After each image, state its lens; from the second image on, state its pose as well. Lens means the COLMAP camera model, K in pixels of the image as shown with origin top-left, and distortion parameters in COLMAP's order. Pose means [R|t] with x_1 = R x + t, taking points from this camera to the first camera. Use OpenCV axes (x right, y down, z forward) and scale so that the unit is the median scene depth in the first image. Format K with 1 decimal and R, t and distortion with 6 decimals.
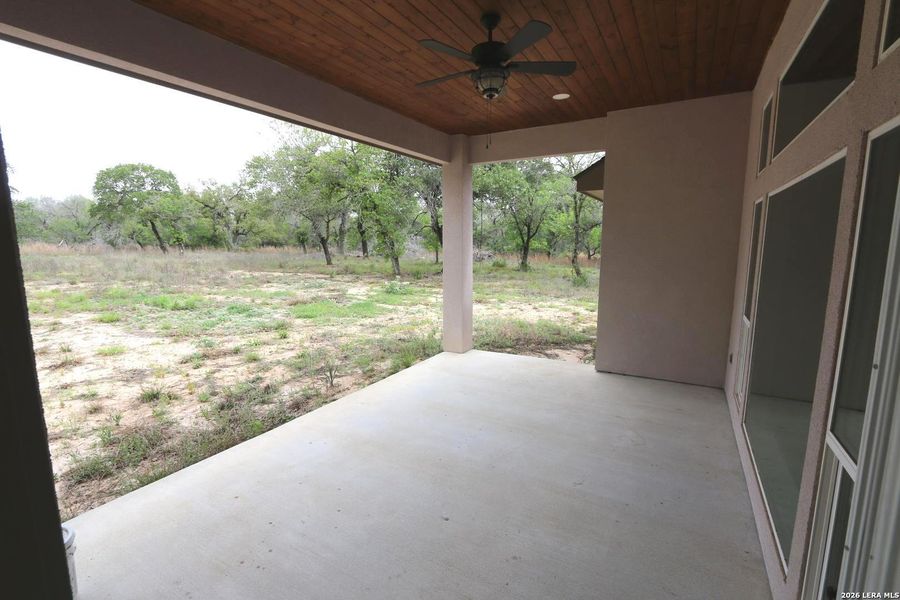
lens RADIAL K [[411.0, 0, 441.8], [0, 411.0, 301.8], [0, 0, 1]] dist [-0.016481, 0.001409]
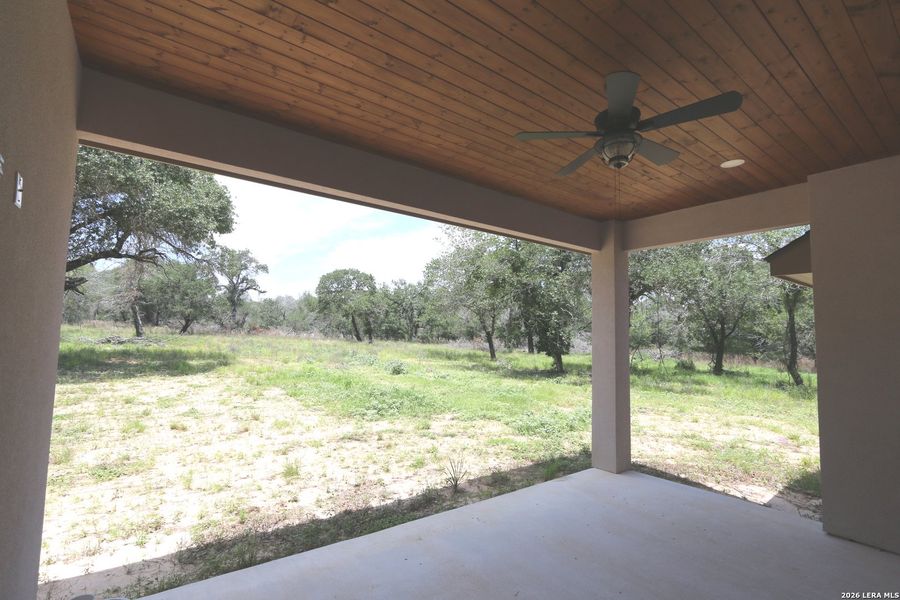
lens RADIAL K [[411.9, 0, 443.4], [0, 411.9, 304.5], [0, 0, 1]] dist [-0.018462, 0.003121]
pose [[0.920428, -0.004648, -0.390885, 0.054505], [-0.082190, 0.975277, -0.205132, -0.006832], [0.382175, 0.220936, 0.897290, 0.074894]]
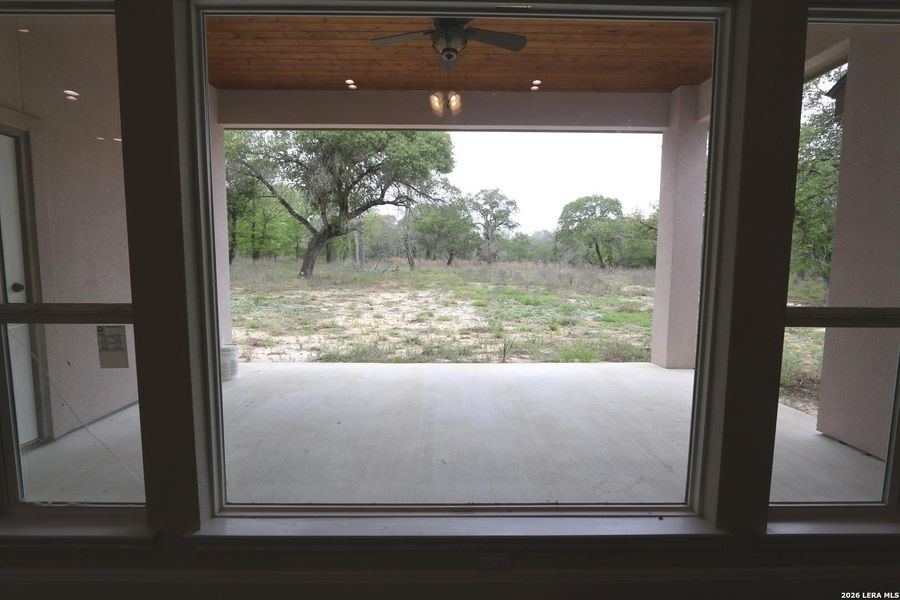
lens RADIAL K [[411.9, 0, 443.4], [0, 411.9, 304.5], [0, 0, 1]] dist [-0.018462, 0.003121]
pose [[0.524802, 0.087017, -0.846765, 0.491121], [-0.129786, 0.991310, 0.021434, 0.046028], [0.841272, 0.098650, 0.531535, 0.235363]]
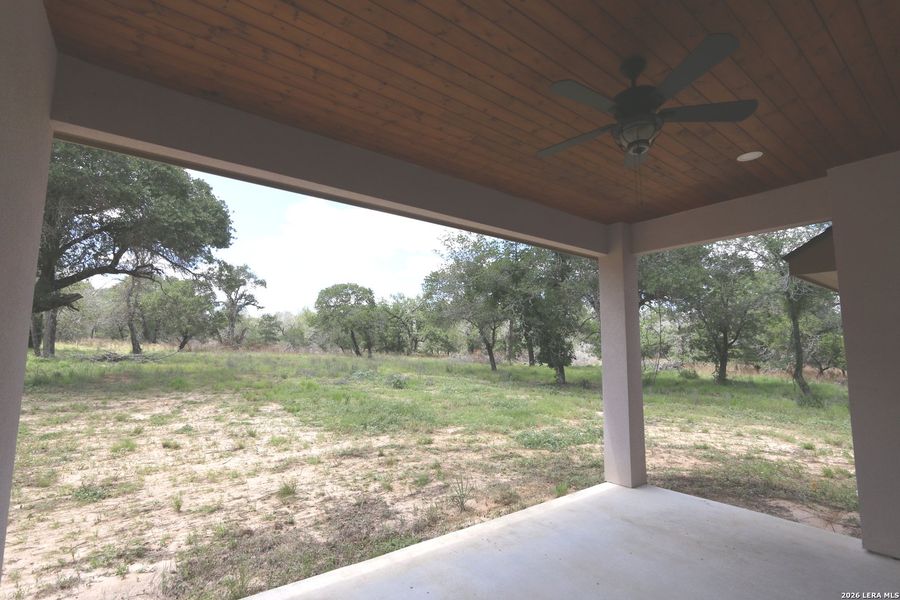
lens RADIAL K [[411.9, 0, 443.4], [0, 411.9, 304.5], [0, 0, 1]] dist [-0.018462, 0.003121]
pose [[0.921149, -0.029729, -0.388074, 0.033097], [-0.068865, 0.968899, -0.237683, -0.001287], [0.383070, 0.245666, 0.890452, 0.107779]]
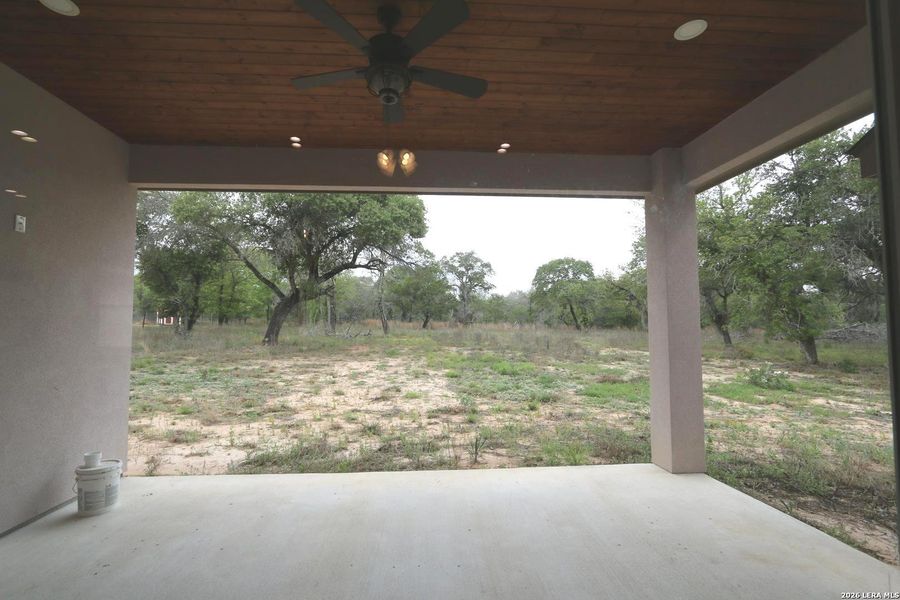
lens RADIAL K [[412.1, 0, 443.0], [0, 412.1, 304.8], [0, 0, 1]] dist [-0.012077, 0.000313]
pose [[0.569619, -0.038704, -0.820997, 0.390053], [-0.118768, 0.984531, -0.128816, -0.007105], [0.813283, 0.170884, 0.556211, 0.333370]]
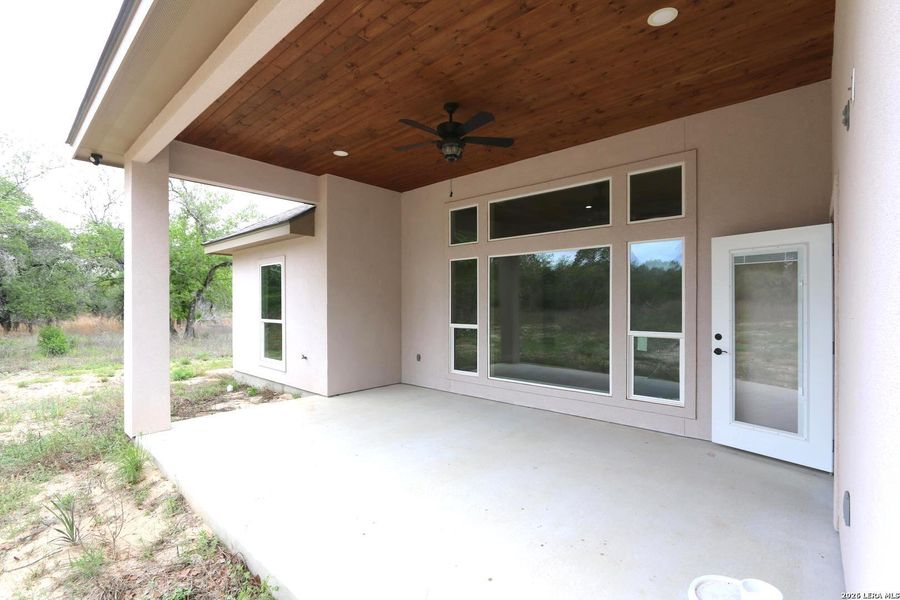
lens RADIAL K [[411.9, 0, 443.4], [0, 411.9, 304.5], [0, 0, 1]] dist [-0.018462, 0.003121]
pose [[0.201394, 0.002179, 0.979508, -0.566680], [0.141571, 0.989433, -0.031310, 0.001187], [-0.969225, 0.144976, 0.198957, 0.389846]]
